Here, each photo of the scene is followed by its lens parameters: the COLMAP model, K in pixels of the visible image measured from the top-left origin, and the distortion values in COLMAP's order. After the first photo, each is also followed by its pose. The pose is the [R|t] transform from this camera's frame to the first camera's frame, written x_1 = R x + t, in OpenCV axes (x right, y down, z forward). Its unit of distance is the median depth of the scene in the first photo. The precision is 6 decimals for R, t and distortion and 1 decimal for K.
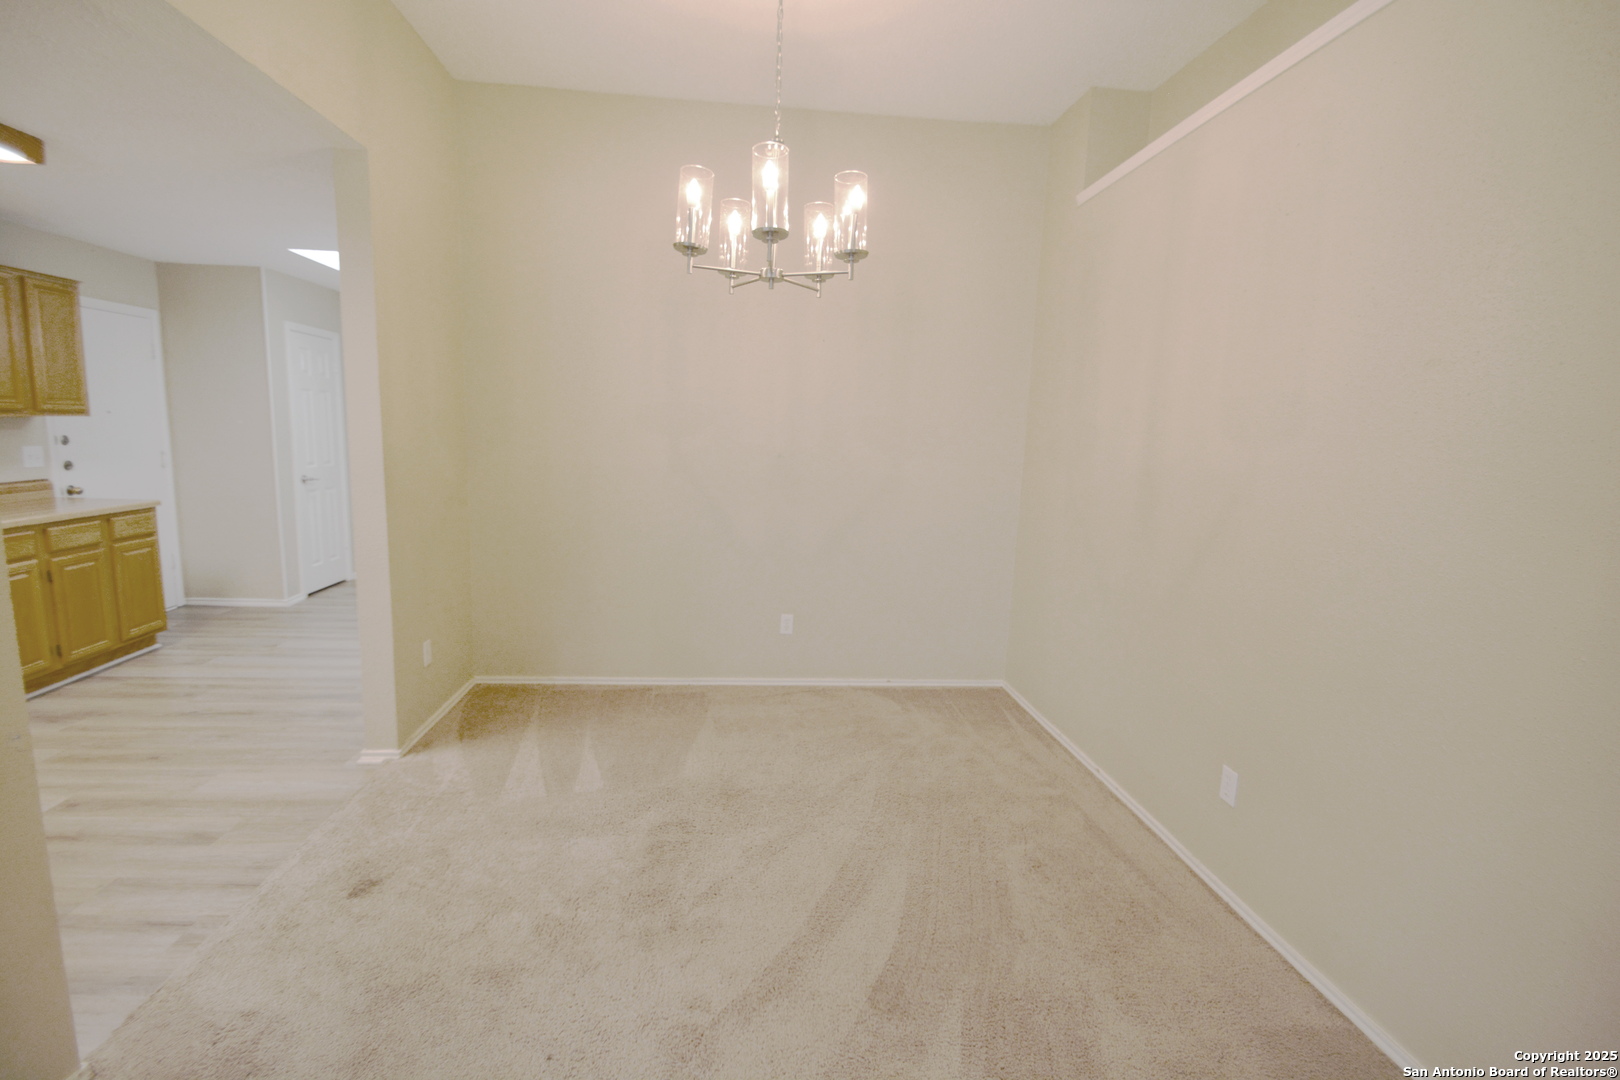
lens RADIAL K [[703.4, 0, 808.5], [0, 703.4, 547.7], [0, 0, 1]] dist [-0.009661, -0.006095]
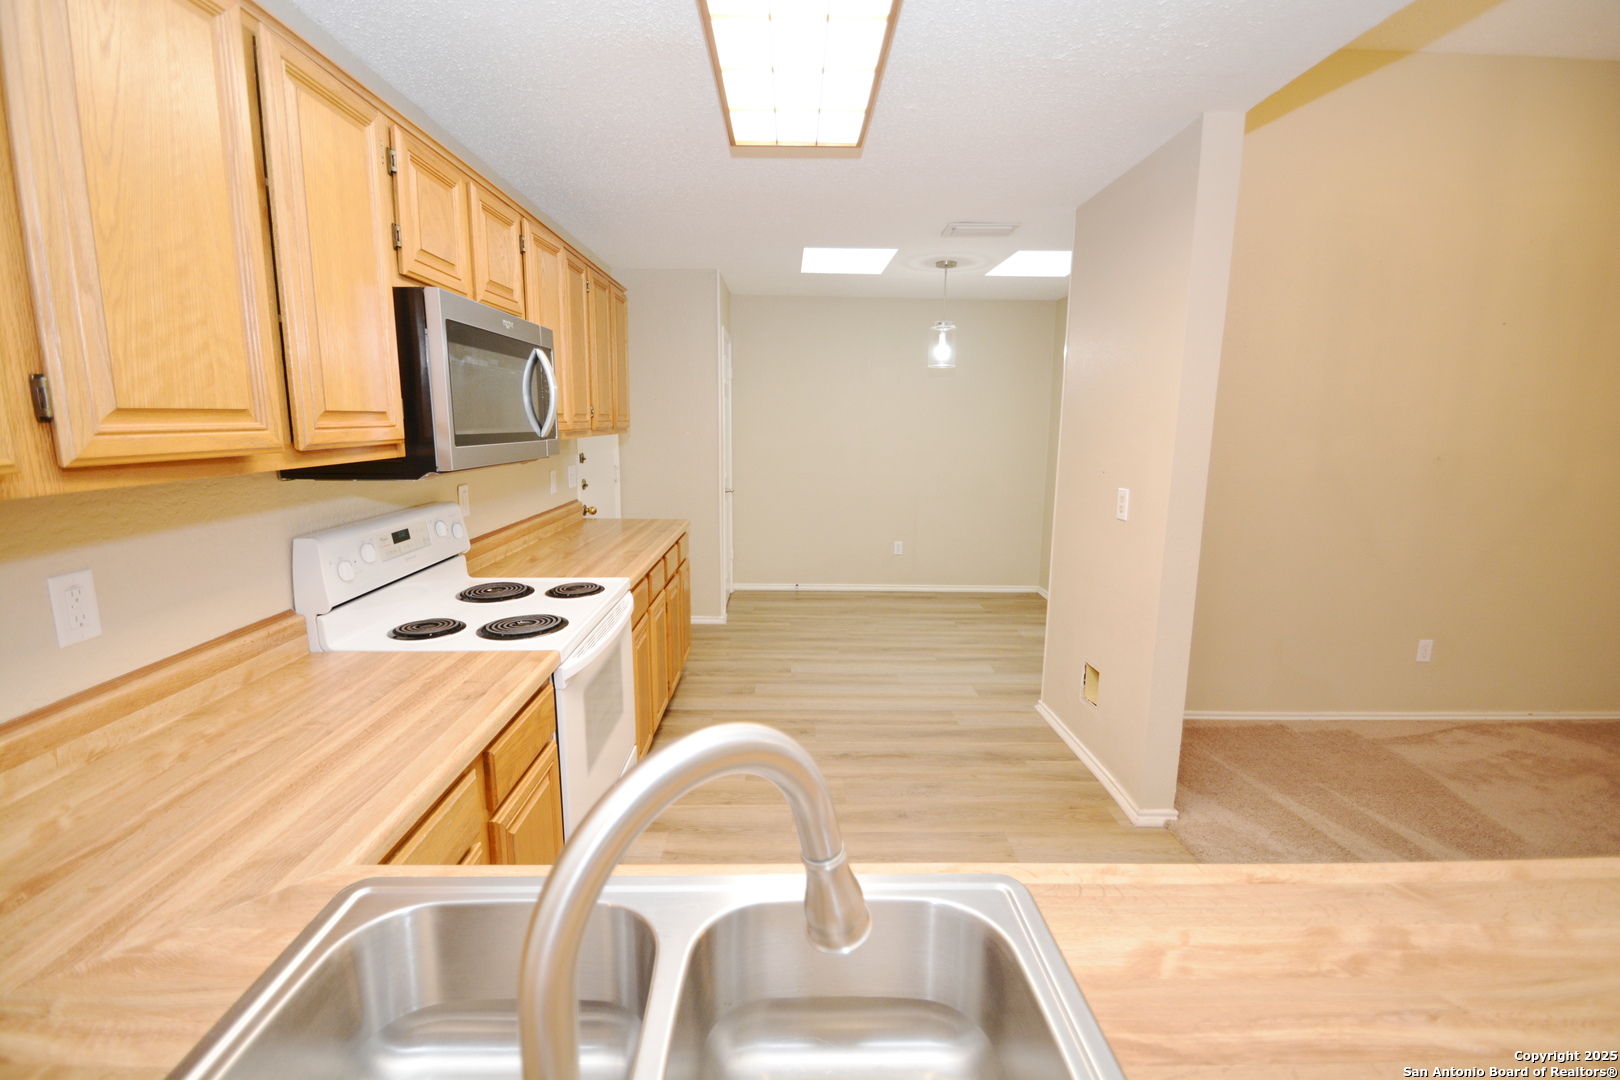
lens RADIAL K [[703.4, 0, 799.5], [0, 703.4, 530.3], [0, 0, 1]] dist [-0.009661, -0.006095]
pose [[0.996101, -0.012986, -0.087258, -0.743616], [0.013083, 0.999914, 0.000545, -0.055818], [0.087244, -0.001684, 0.996186, 0.051978]]
